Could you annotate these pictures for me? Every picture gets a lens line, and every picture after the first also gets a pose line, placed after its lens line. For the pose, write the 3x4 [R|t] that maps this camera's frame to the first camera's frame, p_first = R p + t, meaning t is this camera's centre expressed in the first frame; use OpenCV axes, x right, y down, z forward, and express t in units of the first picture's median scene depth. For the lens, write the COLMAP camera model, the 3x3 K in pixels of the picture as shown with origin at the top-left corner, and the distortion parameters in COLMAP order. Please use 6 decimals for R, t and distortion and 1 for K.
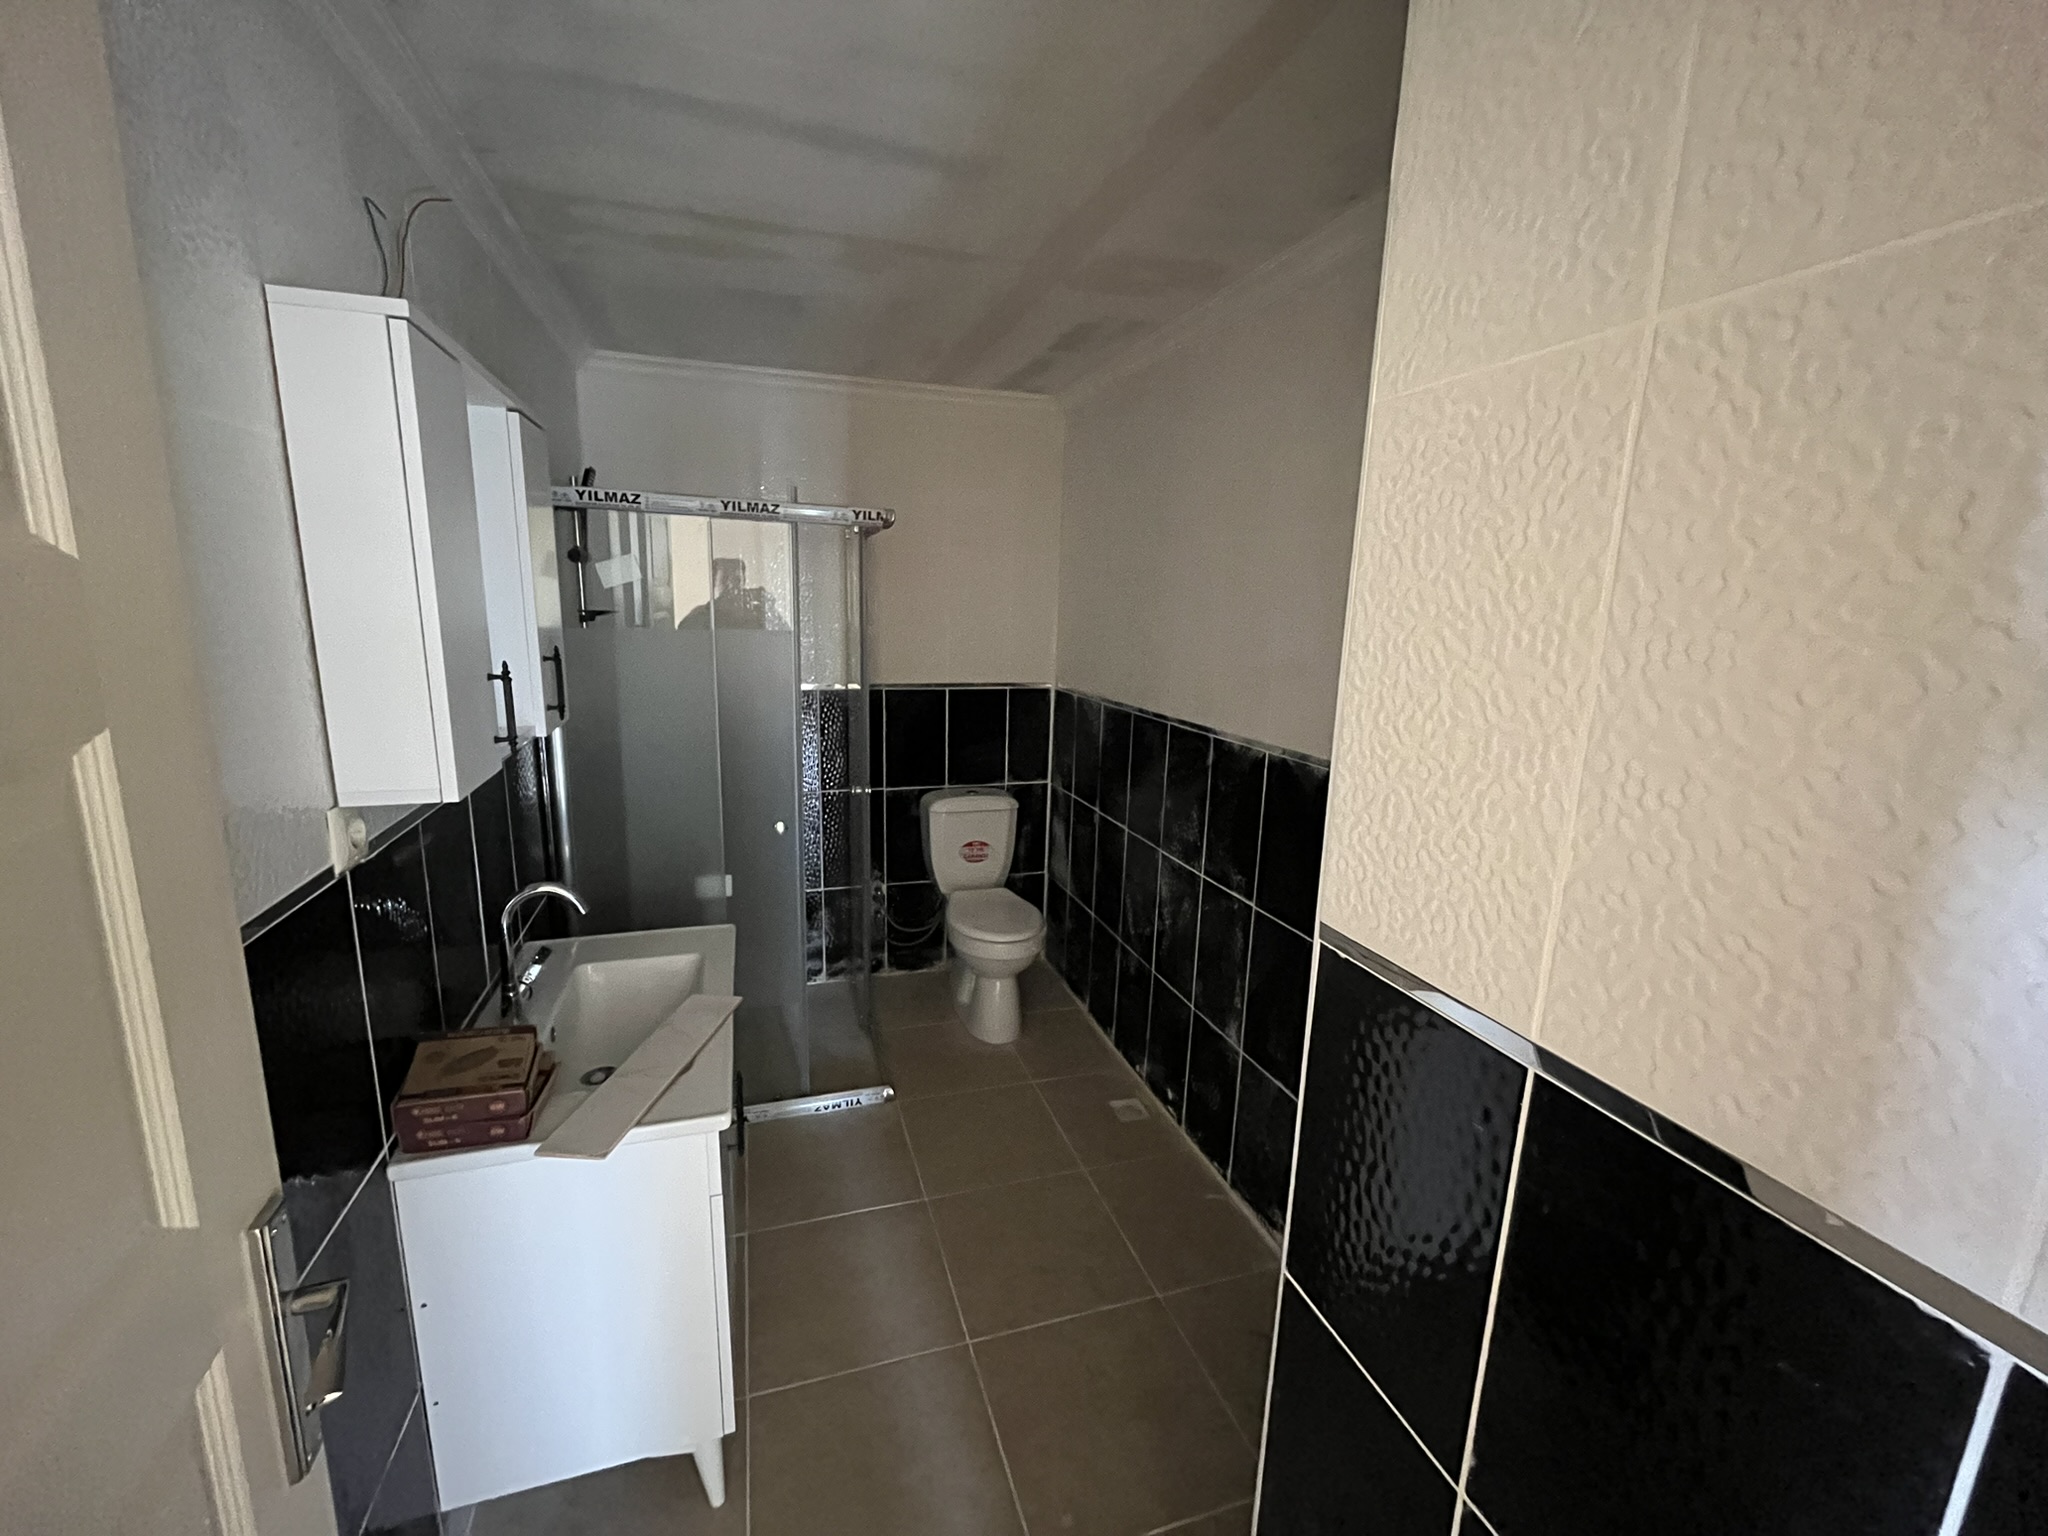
lens RADIAL K [[834.5, 0, 1019.4], [0, 834.5, 769.4], [0, 0, 1]] dist [0.000195, -0.000145]
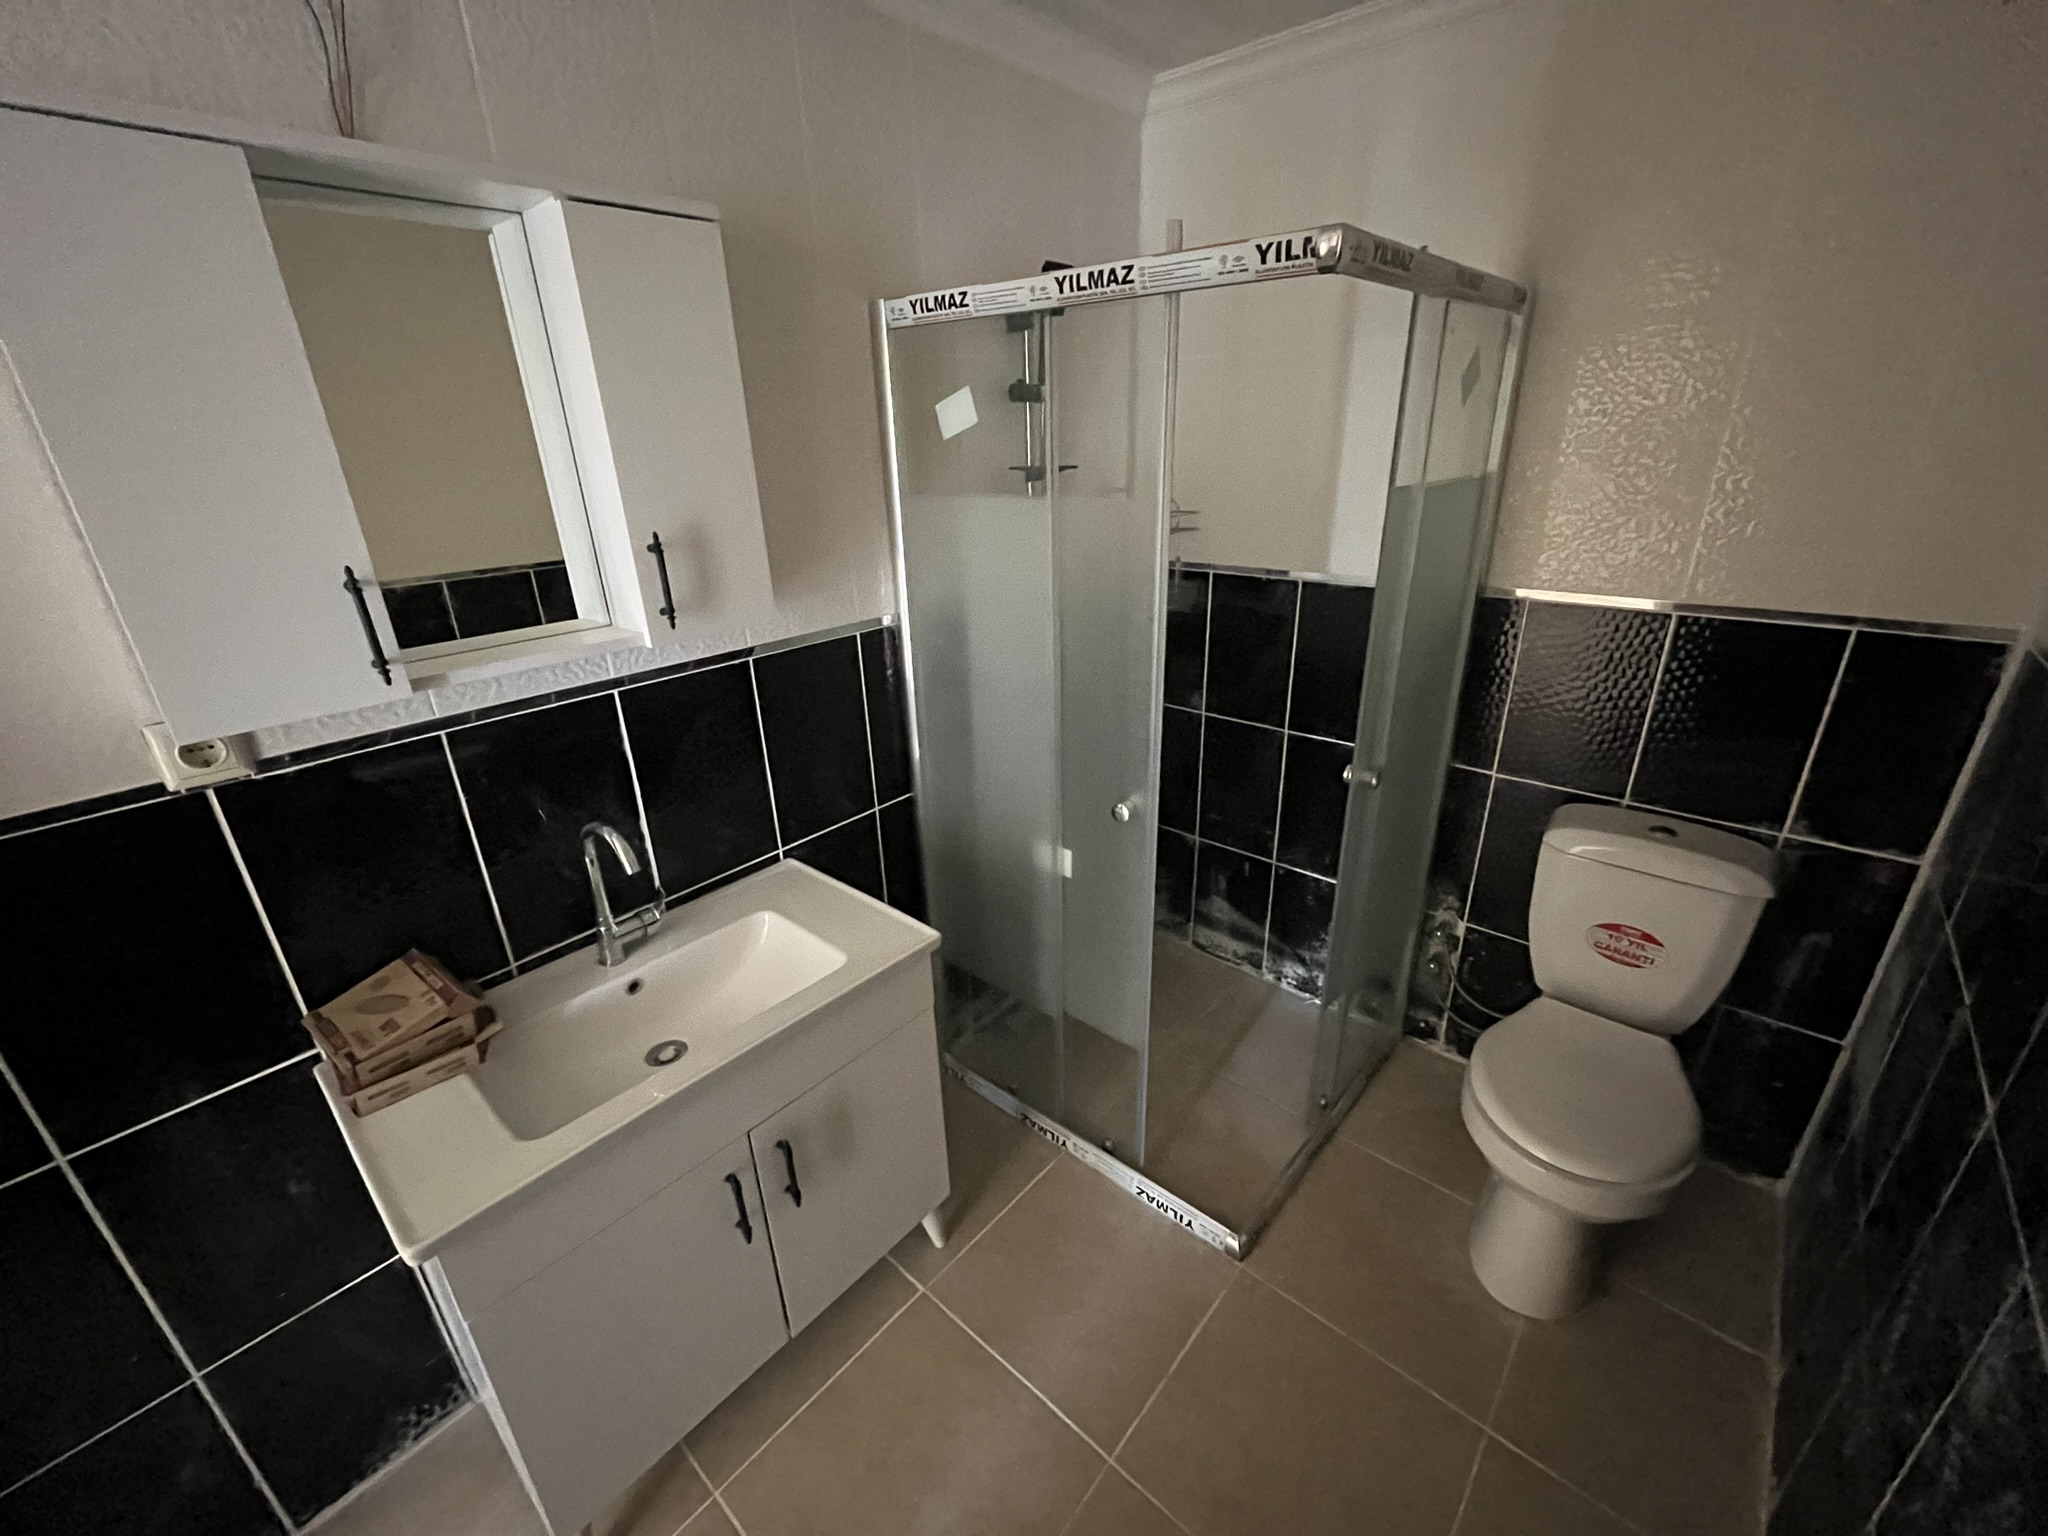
lens RADIAL K [[834.5, 0, 1019.4], [0, 834.5, 769.4], [0, 0, 1]] dist [0.000195, -0.000145]
pose [[0.512948, 0.285608, -0.809514, 0.151129], [-0.133686, 0.958100, 0.253321, -0.091328], [0.847946, -0.021720, 0.529637, 0.452570]]
